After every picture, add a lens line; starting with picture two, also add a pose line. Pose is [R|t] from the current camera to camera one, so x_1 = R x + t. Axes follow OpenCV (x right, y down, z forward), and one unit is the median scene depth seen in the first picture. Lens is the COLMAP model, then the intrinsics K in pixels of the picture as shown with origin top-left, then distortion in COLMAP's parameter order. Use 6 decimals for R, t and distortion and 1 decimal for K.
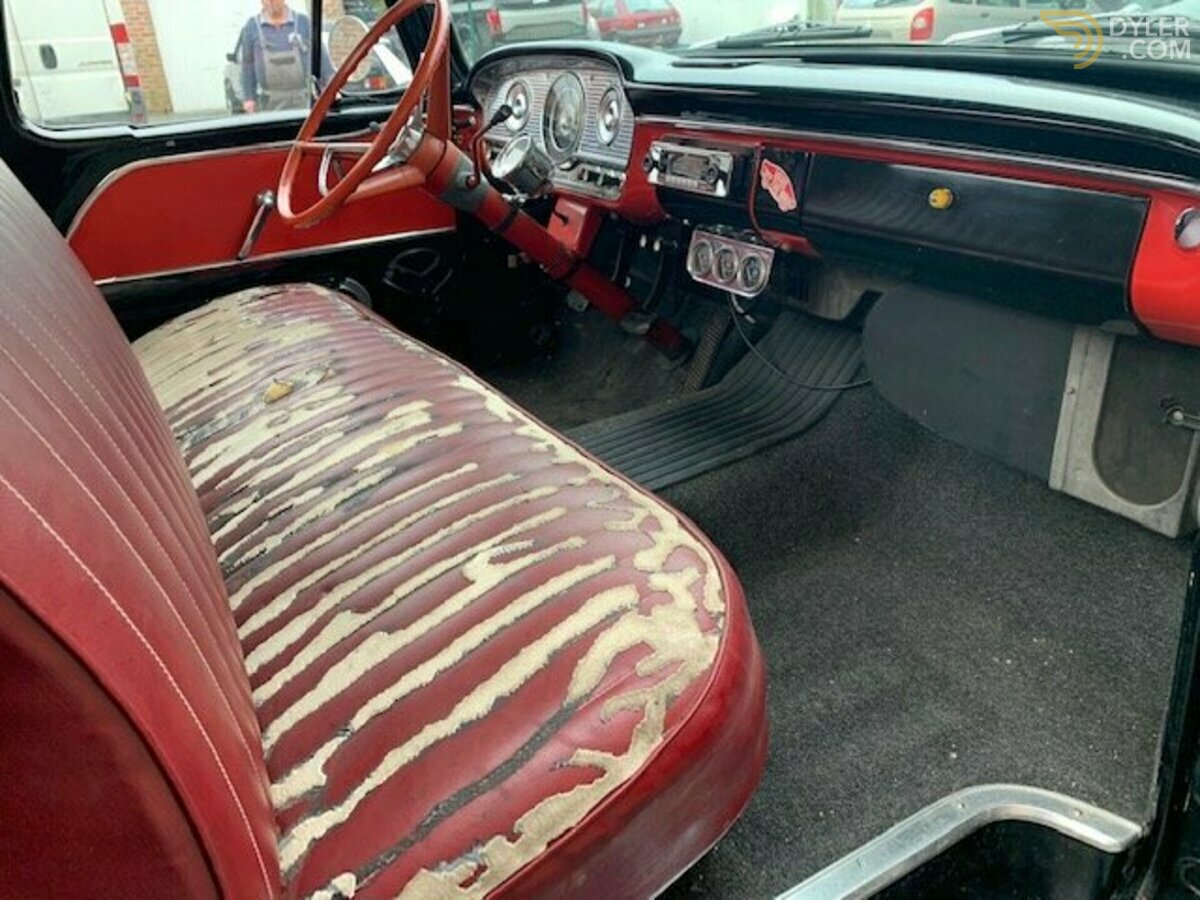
lens RADIAL K [[904.3, 0, 604.8], [0, 904.3, 440.6], [0, 0, 1]] dist [0.033551, -0.043113]
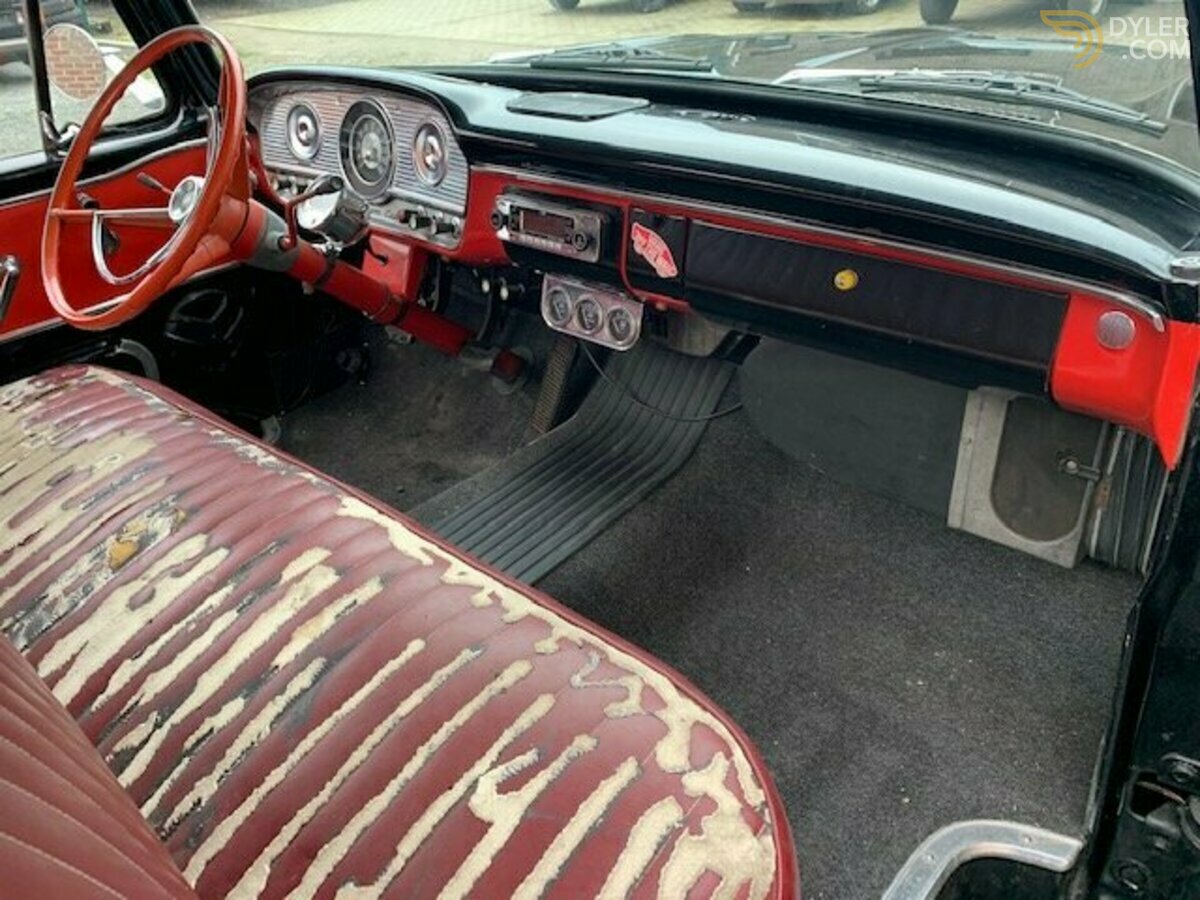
lens RADIAL K [[904.3, 0, 591.8], [0, 904.3, 444.6], [0, 0, 1]] dist [0.033551, -0.043113]
pose [[0.959313, -0.155178, 0.235880, -0.144346], [0.134262, 0.985642, 0.102385, -0.207900], [-0.248381, -0.066550, 0.966374, 0.090805]]
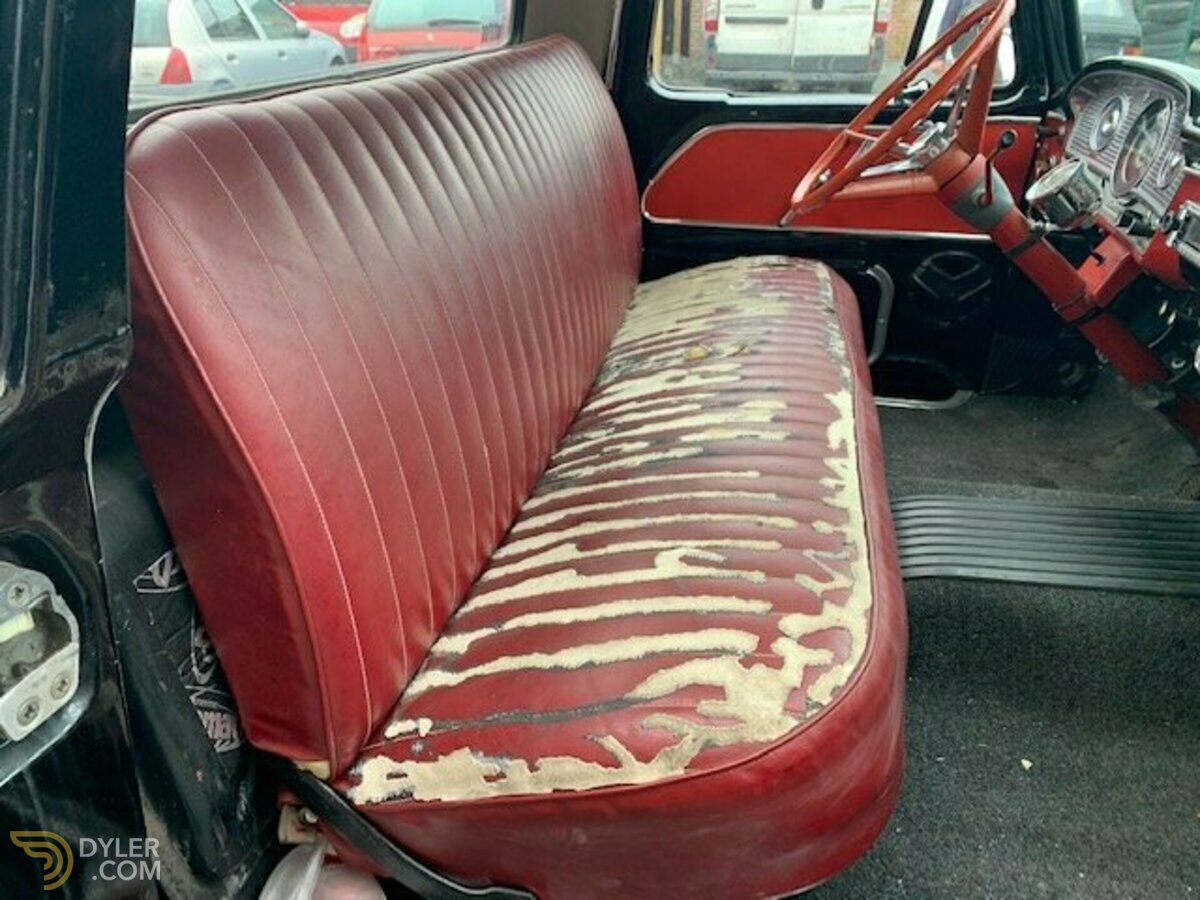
lens RADIAL K [[904.3, 0, 601.4], [0, 904.3, 438.9], [0, 0, 1]] dist [0.033551, -0.043113]
pose [[0.734579, 0.349576, -0.581541, 0.285033], [-0.323121, 0.933872, 0.153216, -0.101515], [0.596646, 0.075359, 0.798958, 0.036363]]
